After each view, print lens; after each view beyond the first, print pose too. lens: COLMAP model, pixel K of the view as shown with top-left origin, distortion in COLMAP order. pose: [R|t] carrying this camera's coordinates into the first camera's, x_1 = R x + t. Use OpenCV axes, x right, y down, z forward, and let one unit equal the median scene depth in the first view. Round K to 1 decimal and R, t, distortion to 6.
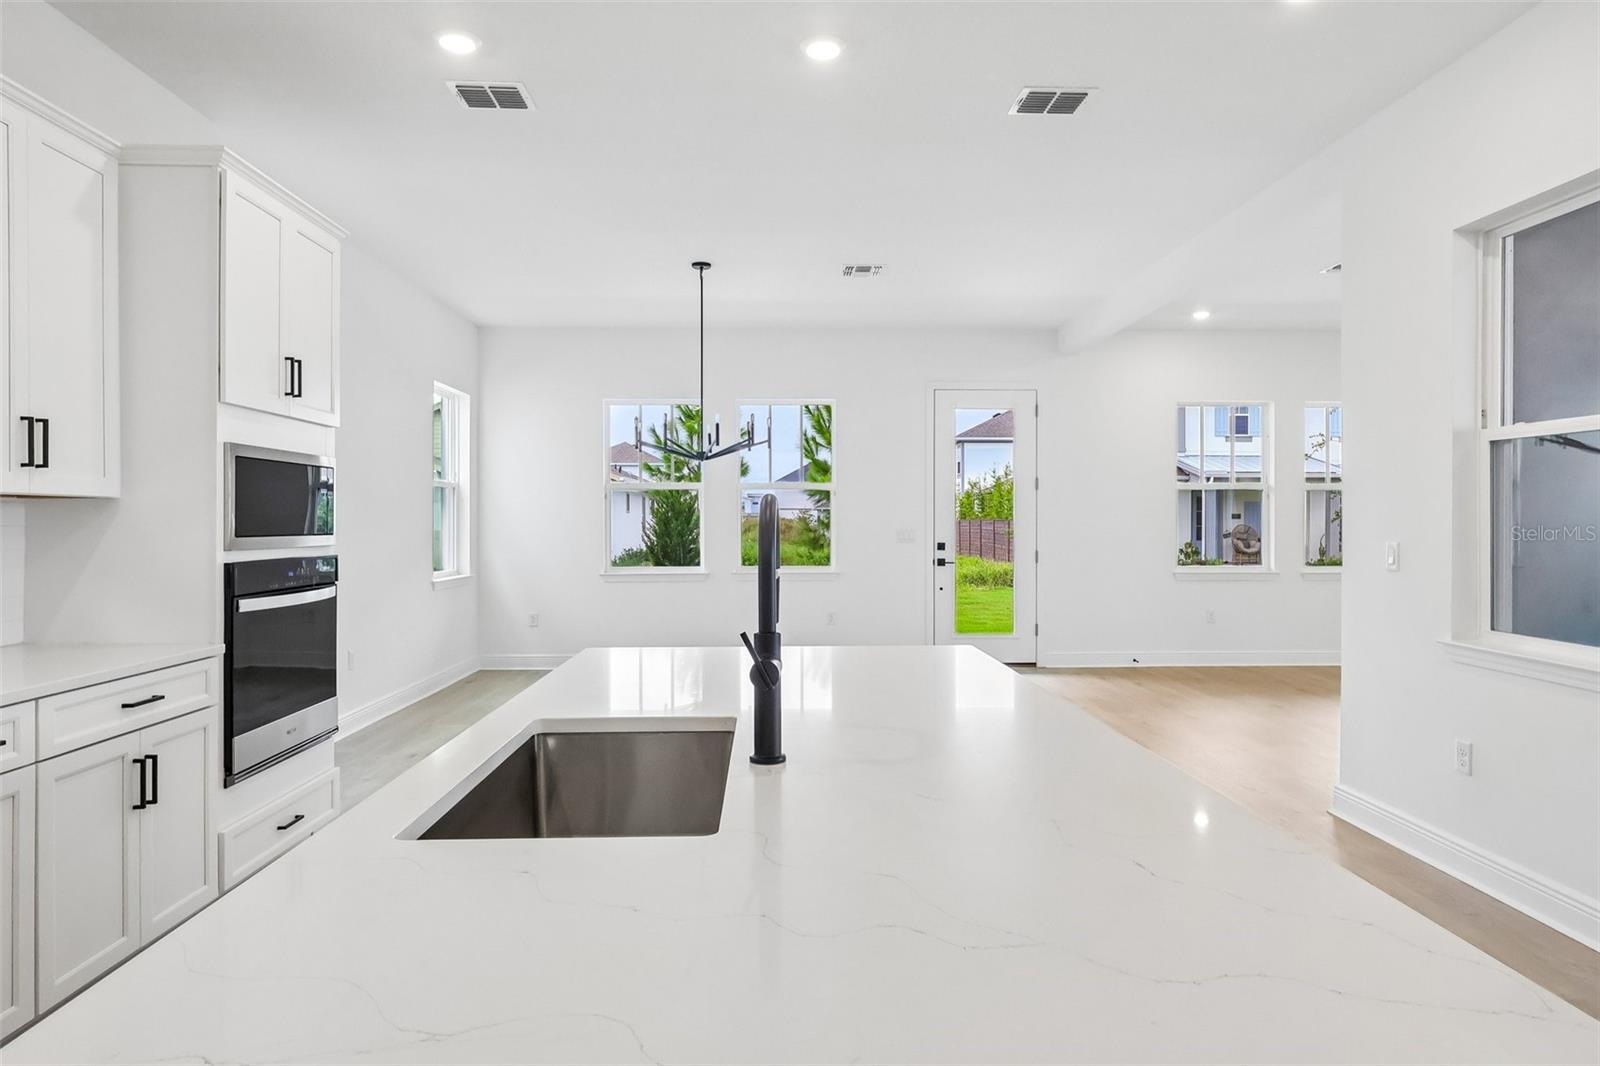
lens RADIAL K [[964.5, 0, 800.6], [0, 964.5, 525.6], [0, 0, 1]] dist [0.001739, 0.000547]
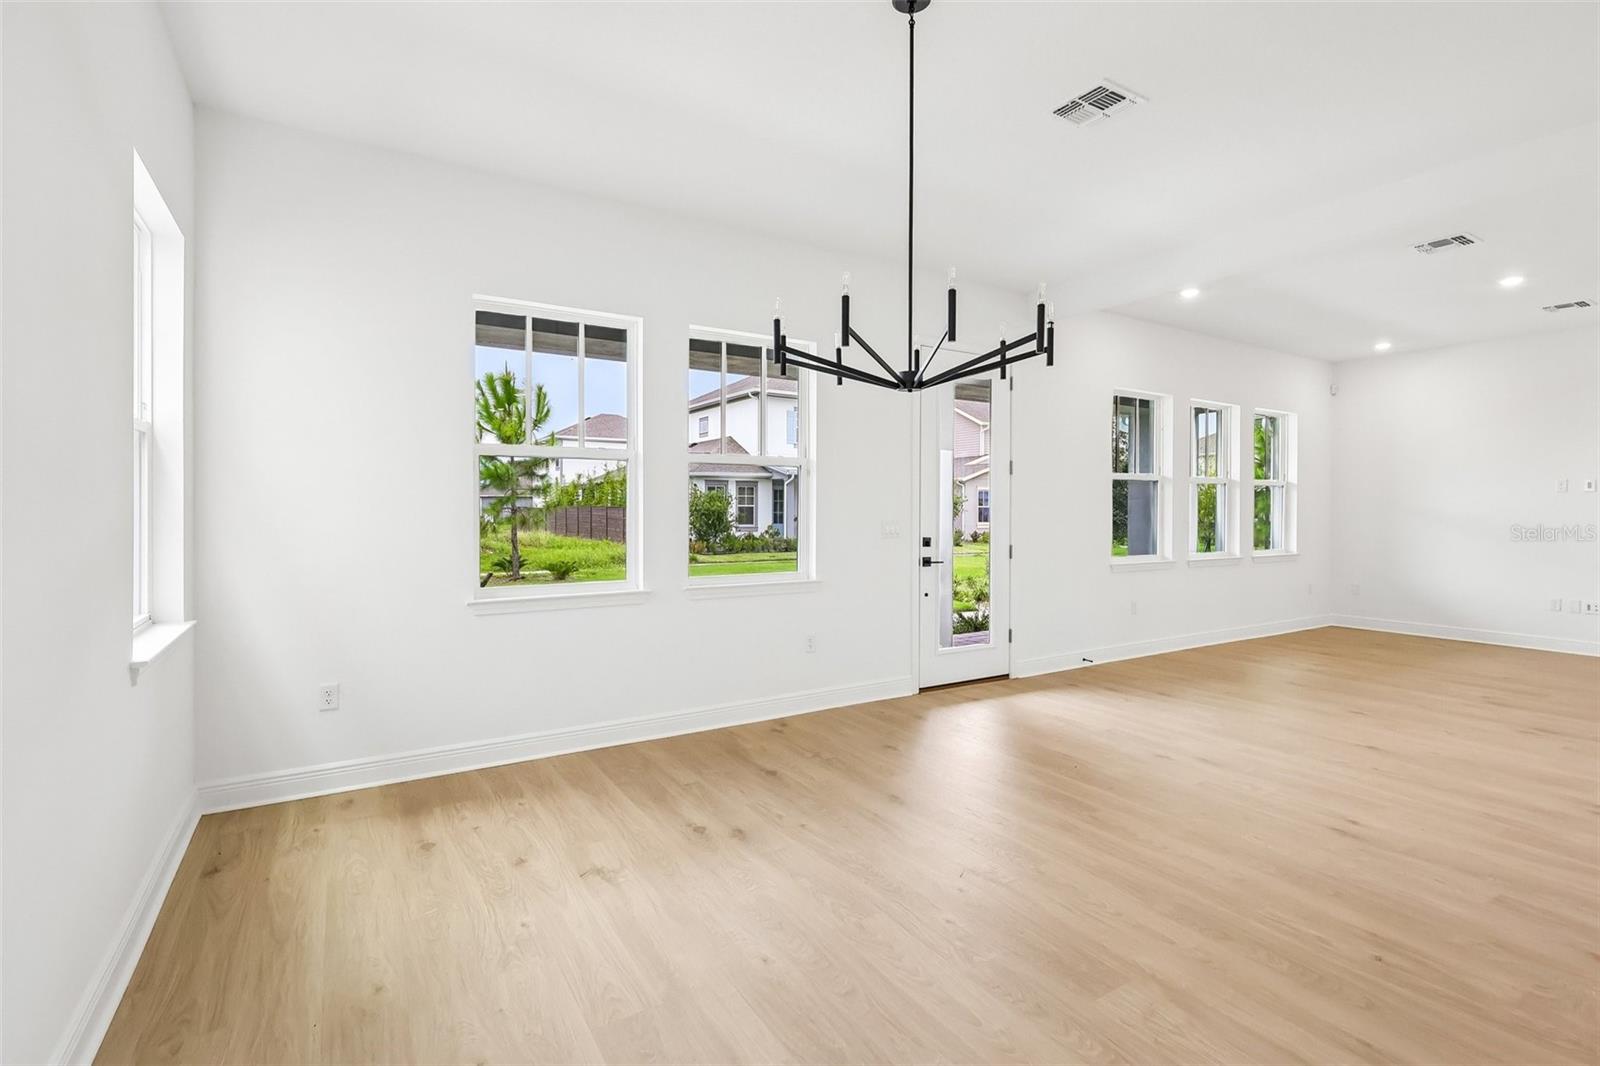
lens RADIAL K [[744.7, 0, 800.7], [0, 744.7, 518.2], [0, 0, 1]] dist [-0.015562, 0.000389]
pose [[0.862503, -0.002547, 0.506045, -0.266682], [-0.002308, 0.999957, 0.008967, -0.003478], [-0.506047, -0.008902, 0.862460, 0.543378]]
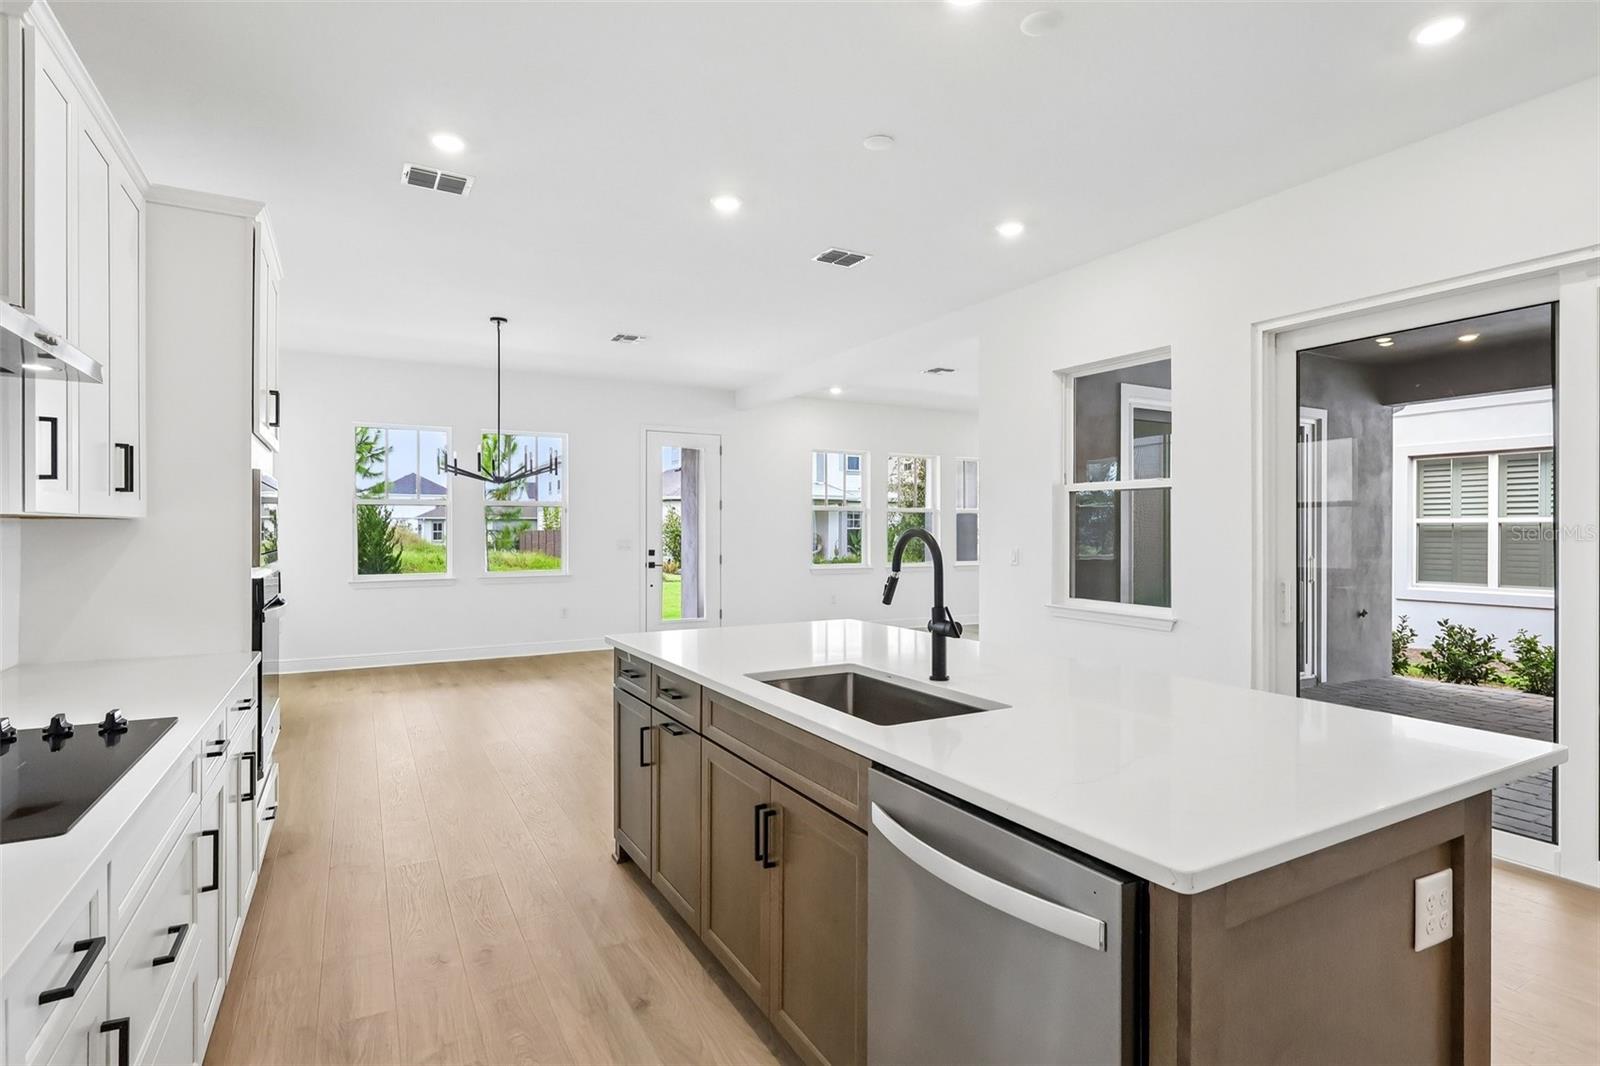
lens RADIAL K [[795.3, 0, 803.3], [0, 795.3, 527.3], [0, 0, 1]] dist [0.016933, 0.000017]
pose [[0.889702, 0.002388, 0.456535, -0.164902], [0.001070, 0.999973, -0.007314, -0.004391], [-0.456540, 0.006996, 0.889676, -0.035743]]
